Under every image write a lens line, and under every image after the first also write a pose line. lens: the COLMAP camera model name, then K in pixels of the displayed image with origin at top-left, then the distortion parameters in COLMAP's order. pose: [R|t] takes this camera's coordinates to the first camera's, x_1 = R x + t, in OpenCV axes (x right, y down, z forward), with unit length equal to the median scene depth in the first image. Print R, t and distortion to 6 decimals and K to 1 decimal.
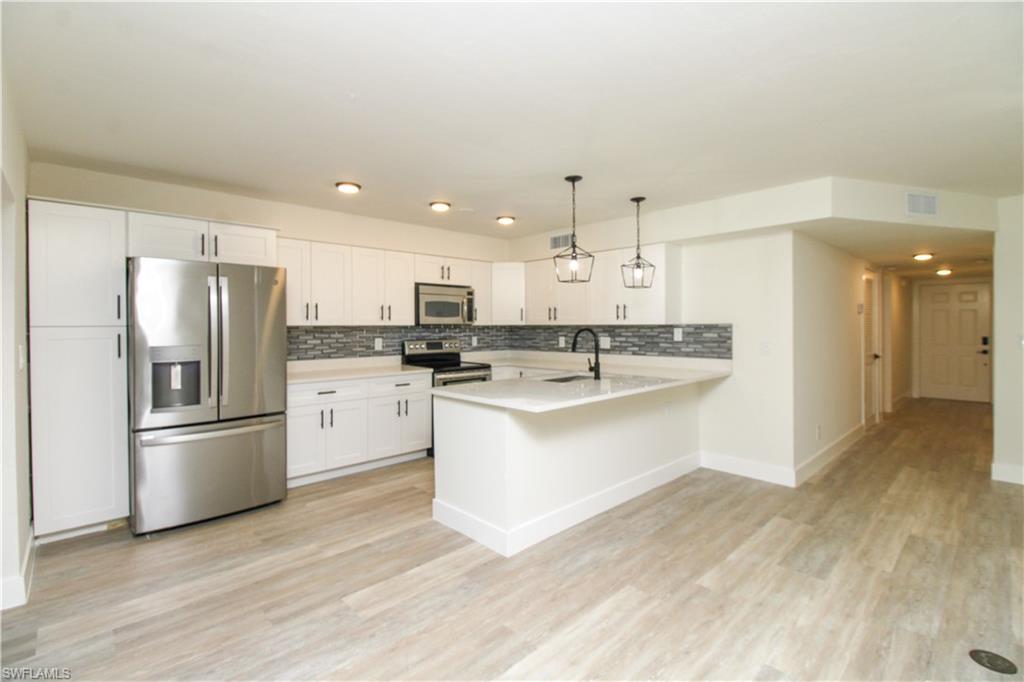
lens RADIAL K [[497.5, 0, 492.1], [0, 497.5, 332.0], [0, 0, 1]] dist [0.000841, -0.011771]
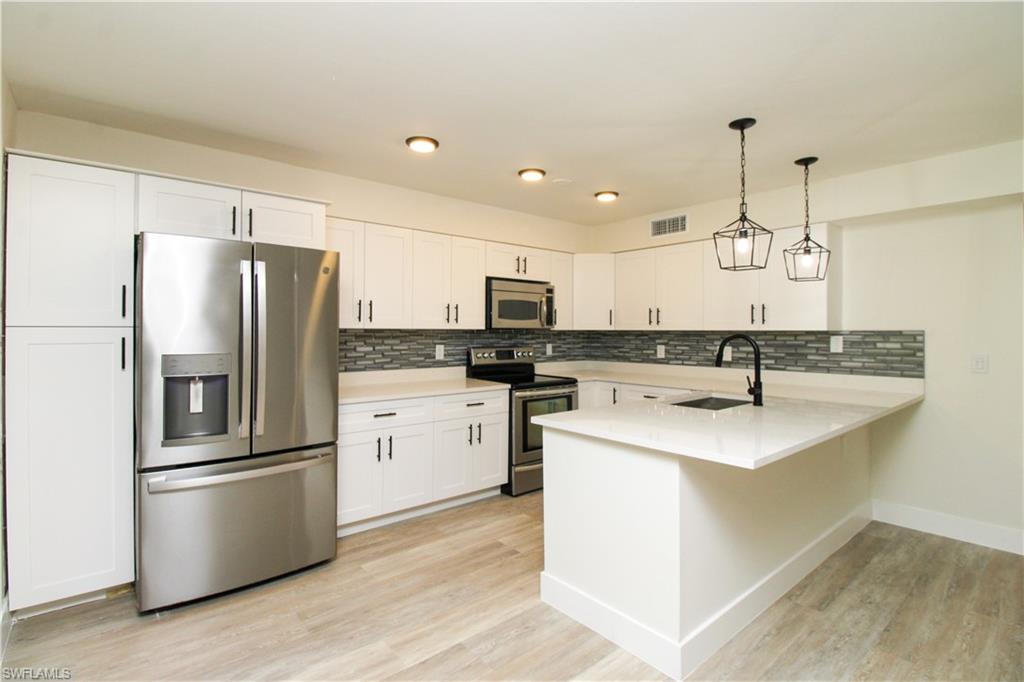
lens RADIAL K [[509.1, 0, 486.2], [0, 509.1, 330.6], [0, 0, 1]] dist [-0.001116, -0.016431]
pose [[0.998314, 0.007727, -0.057530, -0.117790], [-0.008542, 0.999866, -0.013936, -0.000110], [0.057414, 0.014404, 0.998247, 0.193794]]
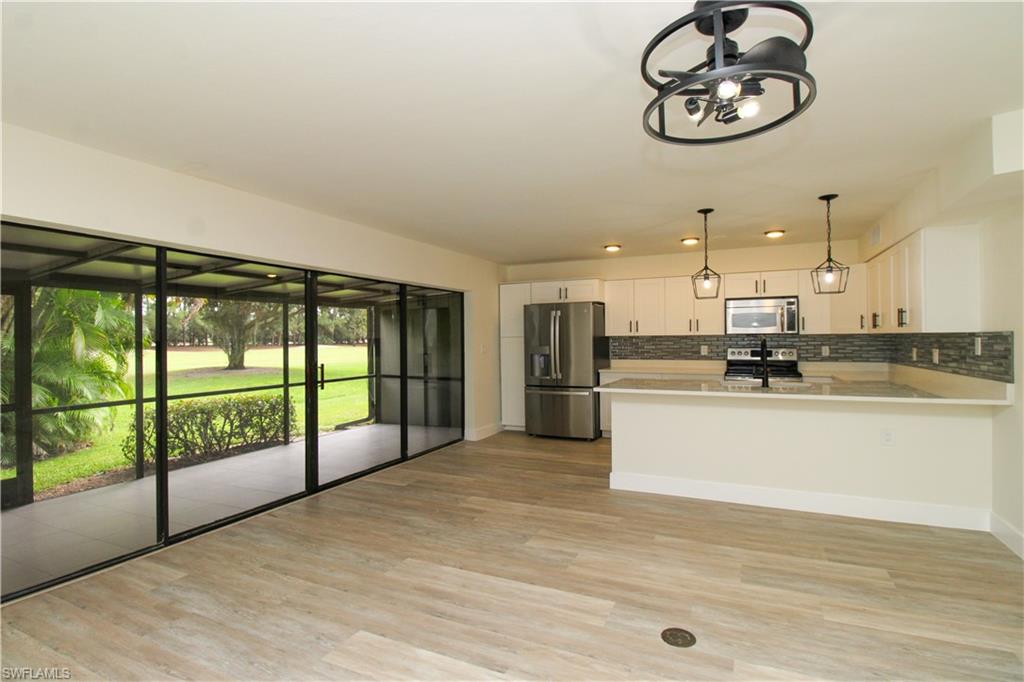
lens RADIAL K [[476.7, 0, 481.9], [0, 476.7, 336.9], [0, 0, 1]] dist [0.046701, -0.027396]
pose [[0.344335, -0.001185, -0.938846, 0.790161], [-0.005070, 0.999982, -0.003122, -0.002608], [0.938833, 0.005835, 0.344323, 0.075981]]
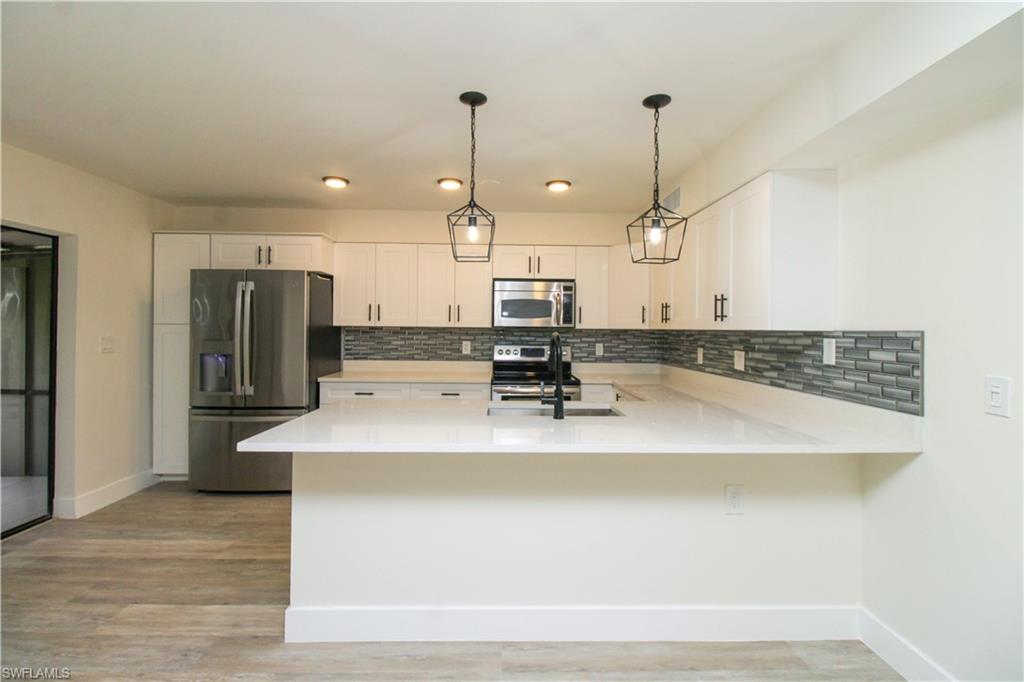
lens RADIAL K [[480.0, 0, 483.9], [0, 480.0, 327.4], [0, 0, 1]] dist [0.000770, -0.010644]
pose [[0.730950, 0.010984, -0.682343, 0.446836], [-0.023094, 0.999696, -0.008646, -0.006729], [0.682040, 0.022078, 0.730981, 0.418695]]
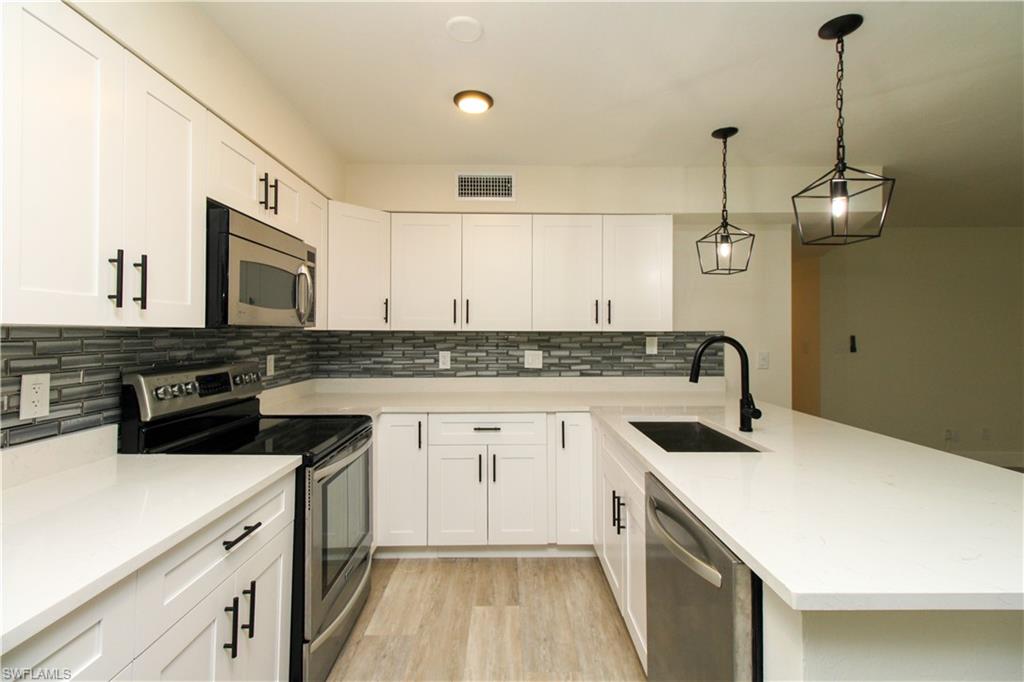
lens RADIAL K [[475.7, 0, 512.0], [0, 475.7, 329.8], [0, 0, 1]] dist [0.030955, -0.009825]
pose [[0.640379, 0.010688, 0.767985, -0.297418], [0.005398, 0.999816, -0.018415, -0.005986], [-0.768040, 0.015938, 0.640204, 0.708354]]
